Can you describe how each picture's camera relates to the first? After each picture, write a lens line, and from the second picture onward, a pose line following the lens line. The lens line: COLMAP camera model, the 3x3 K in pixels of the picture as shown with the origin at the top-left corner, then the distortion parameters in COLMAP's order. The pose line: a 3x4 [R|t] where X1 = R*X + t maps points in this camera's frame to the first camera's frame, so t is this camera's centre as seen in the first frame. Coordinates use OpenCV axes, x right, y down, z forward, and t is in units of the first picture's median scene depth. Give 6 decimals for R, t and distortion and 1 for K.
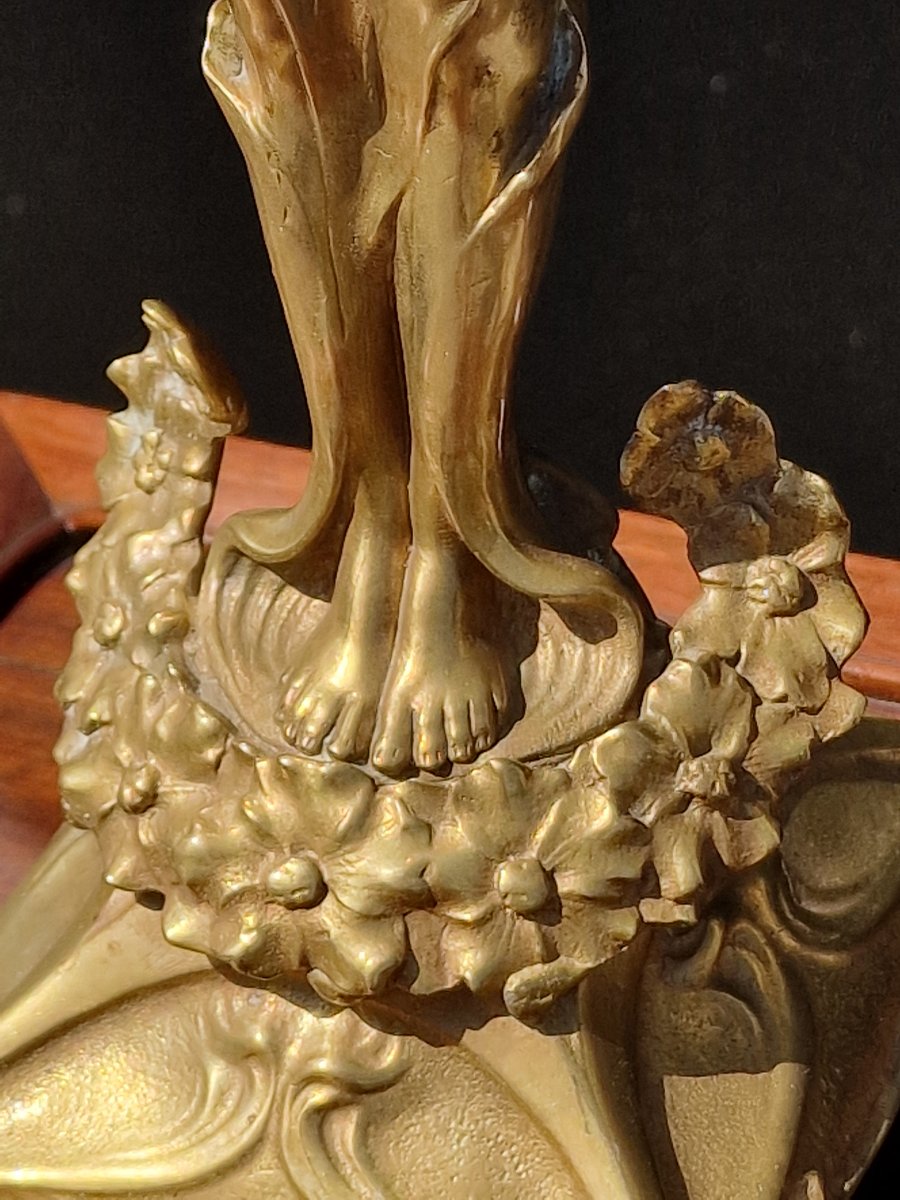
lens RADIAL K [[3626.5, 0, 442.2], [0, 3626.5, 596.7], [0, 0, 1]] dist [0.107497, 0.000000]
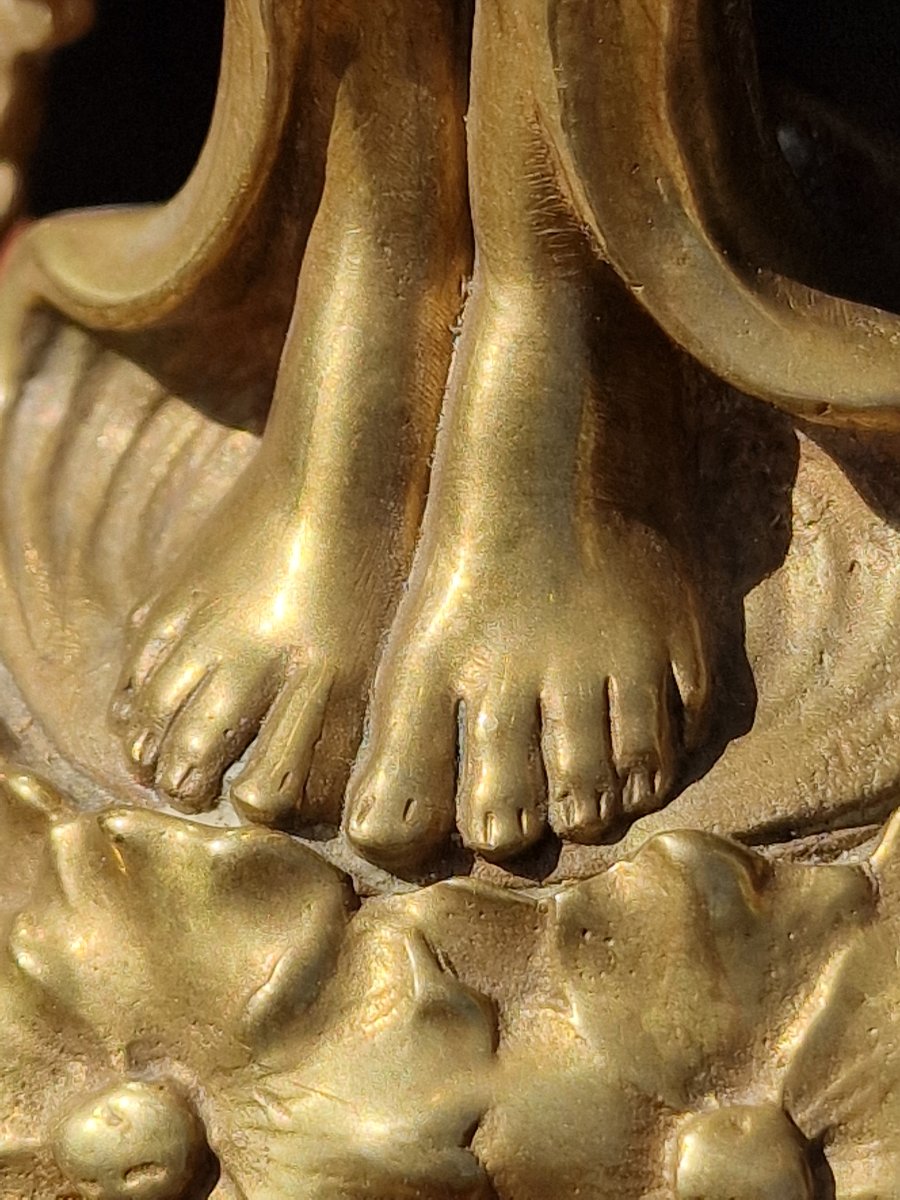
lens RADIAL K [[3626.5, 0, 452.5], [0, 3626.5, 611.5], [0, 0, 1]] dist [0.107497, 0.000000]
pose [[0.998729, 0.025808, -0.043298, 0.007366], [-0.027141, 0.999167, -0.030474, 0.033666], [0.042476, 0.031611, 0.998597, 0.619085]]
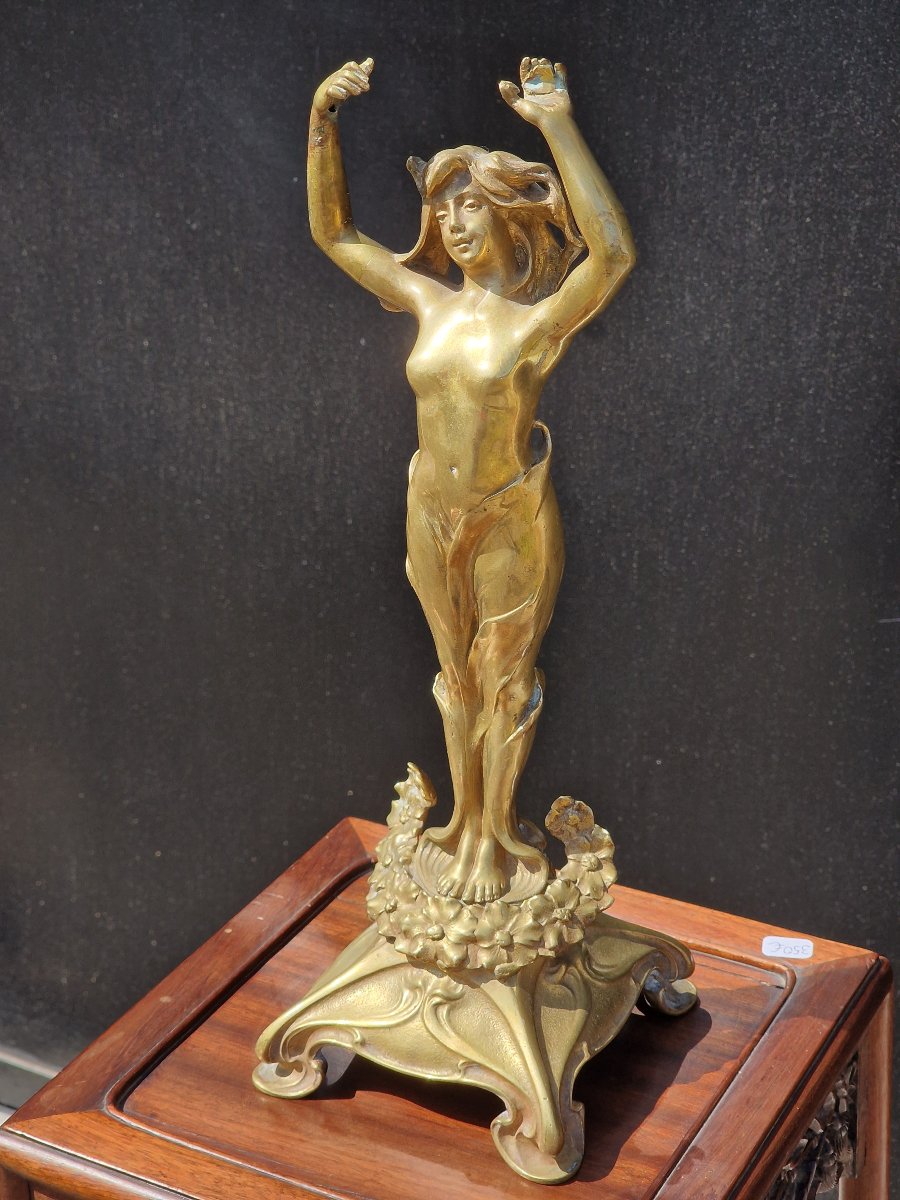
lens RADIAL K [[2598.1, 0, 412.2], [0, 2598.1, 560.8], [0, 0, 1]] dist [-0.063253, 0.000000]
pose [[0.992447, 0.085516, -0.087955, 0.117238], [-0.104552, 0.964679, -0.241791, 0.324332], [0.064171, 0.249161, 0.966334, -1.371912]]
